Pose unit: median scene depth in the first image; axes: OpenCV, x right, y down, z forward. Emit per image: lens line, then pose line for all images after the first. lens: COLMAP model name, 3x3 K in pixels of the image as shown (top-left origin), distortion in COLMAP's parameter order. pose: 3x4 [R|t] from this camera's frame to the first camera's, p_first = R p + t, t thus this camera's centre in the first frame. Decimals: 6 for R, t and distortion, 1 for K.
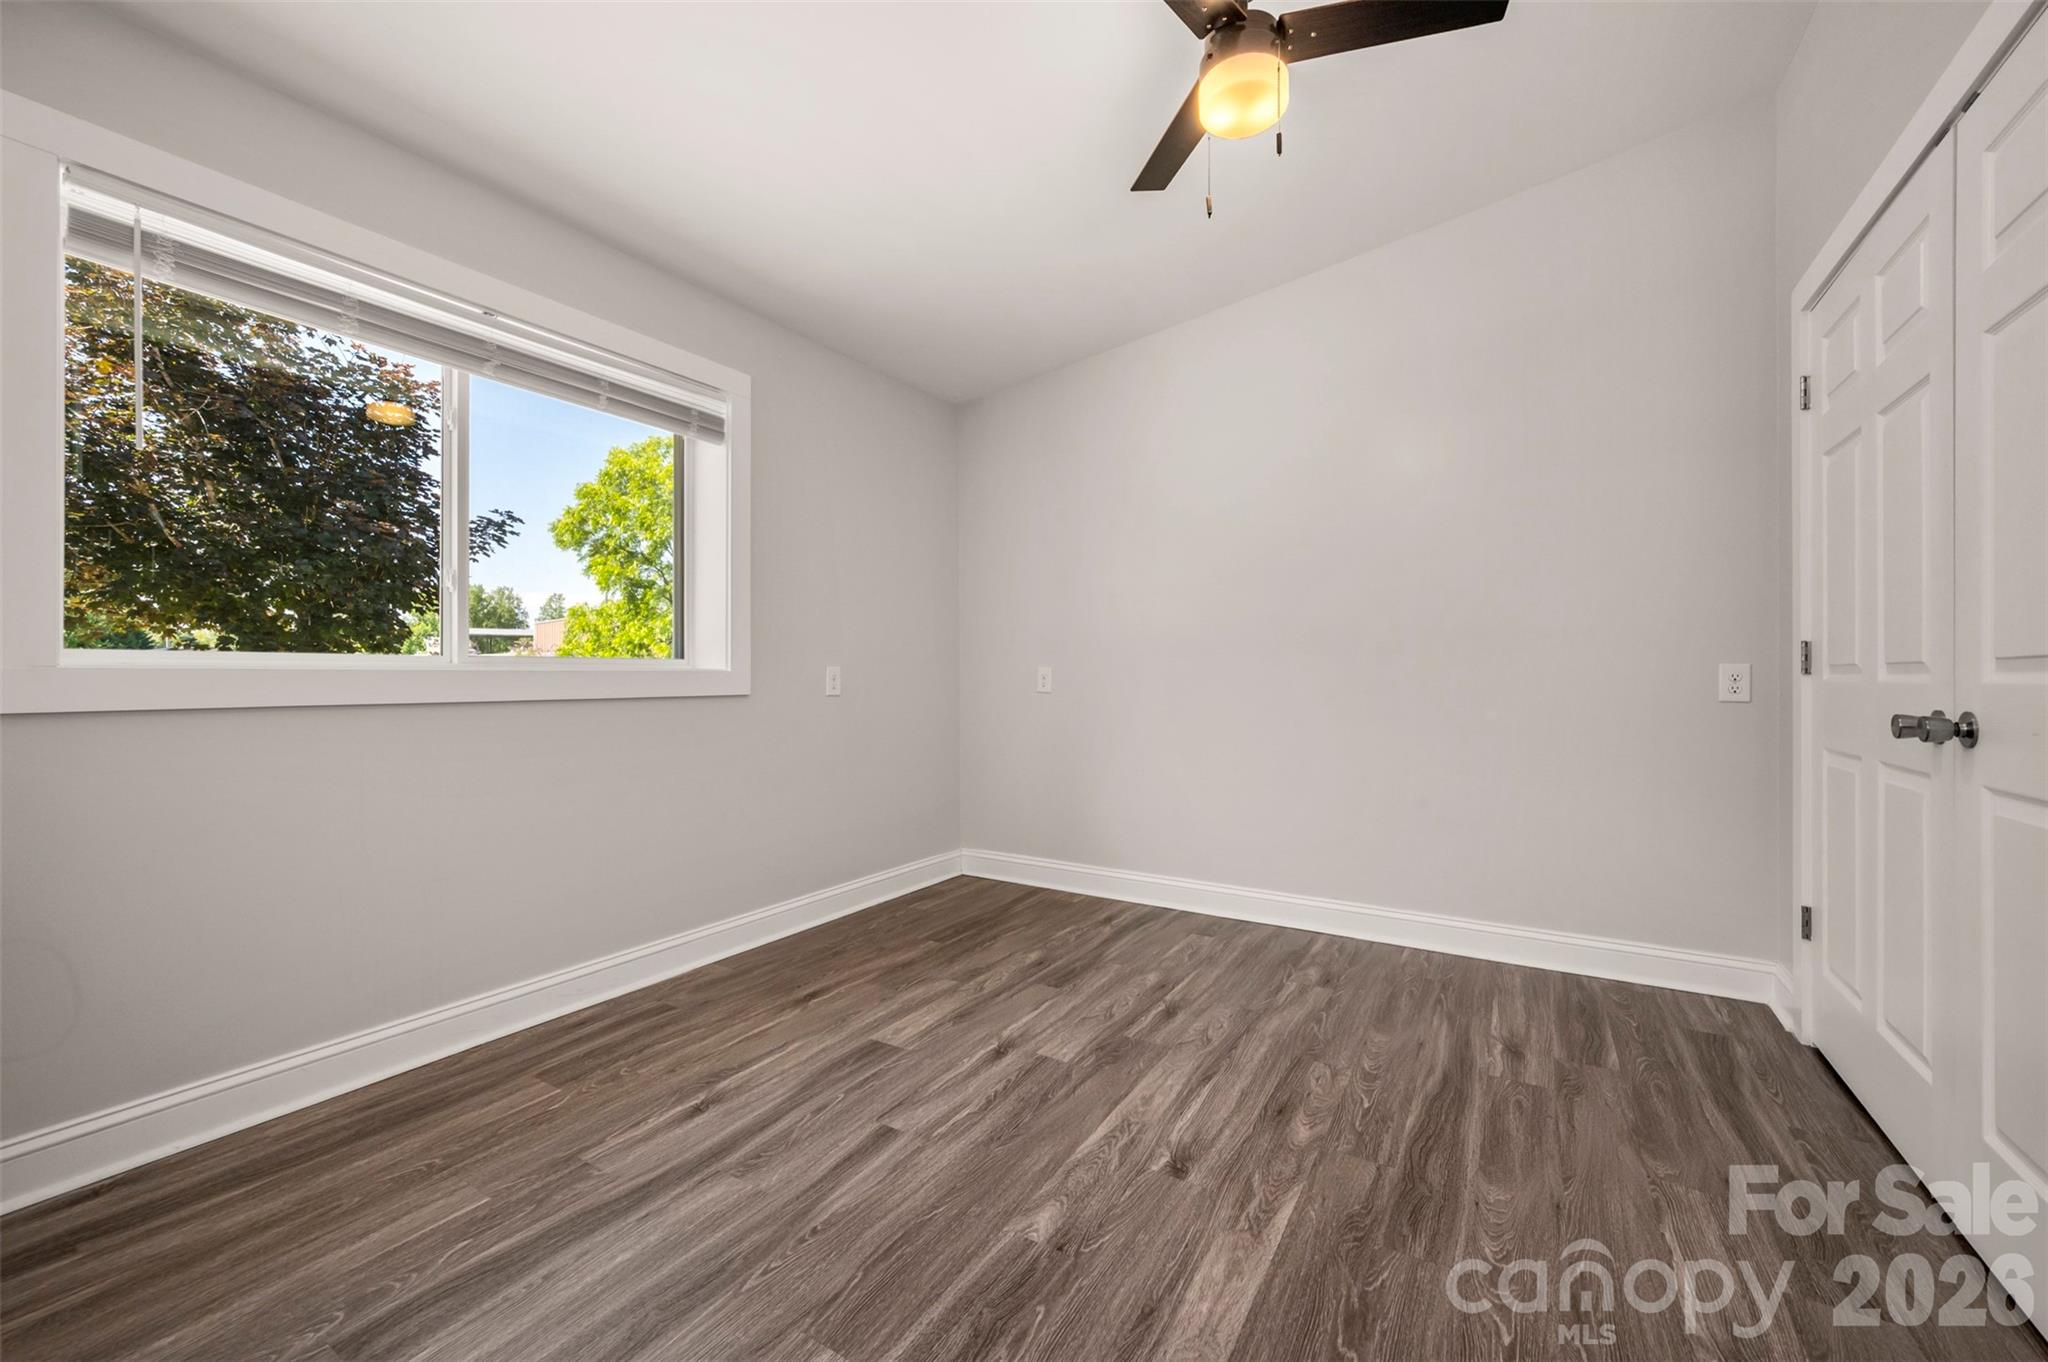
lens RADIAL K [[823.4, 0, 1026.2], [0, 823.4, 677.9], [0, 0, 1]] dist [-0.000352, -0.000328]
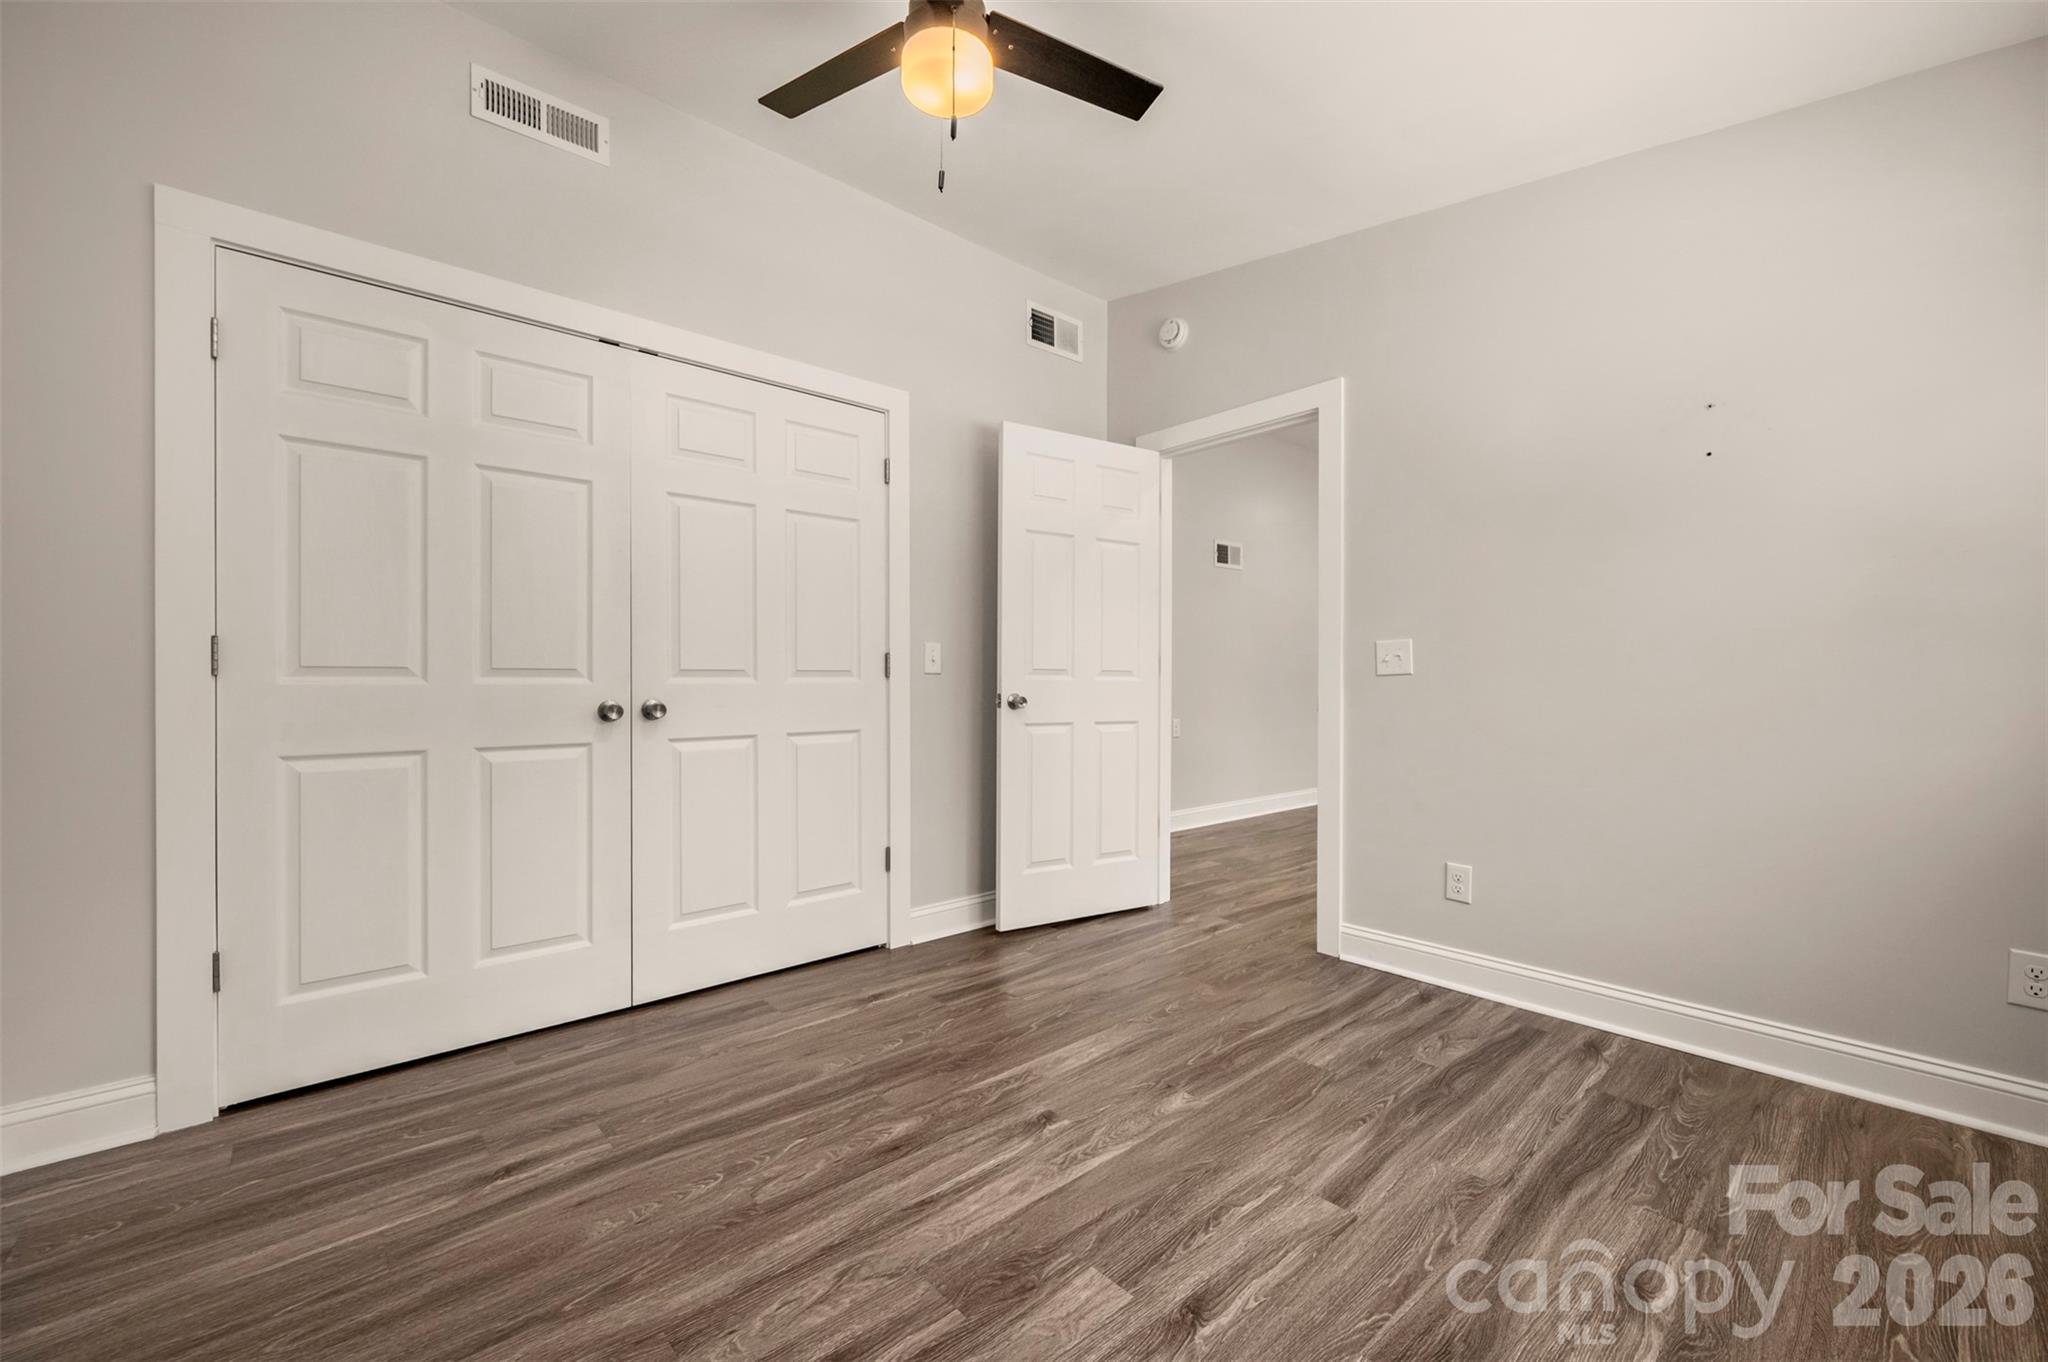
lens RADIAL K [[823.4, 0, 1026.2], [0, 823.4, 677.9], [0, 0, 1]] dist [-0.000352, -0.000328]
pose [[-0.956710, 0.001157, 0.291039, -0.108081], [0.000030, 0.999992, -0.003876, 0.000718], [-0.291042, -0.003700, -0.956703, 1.935256]]
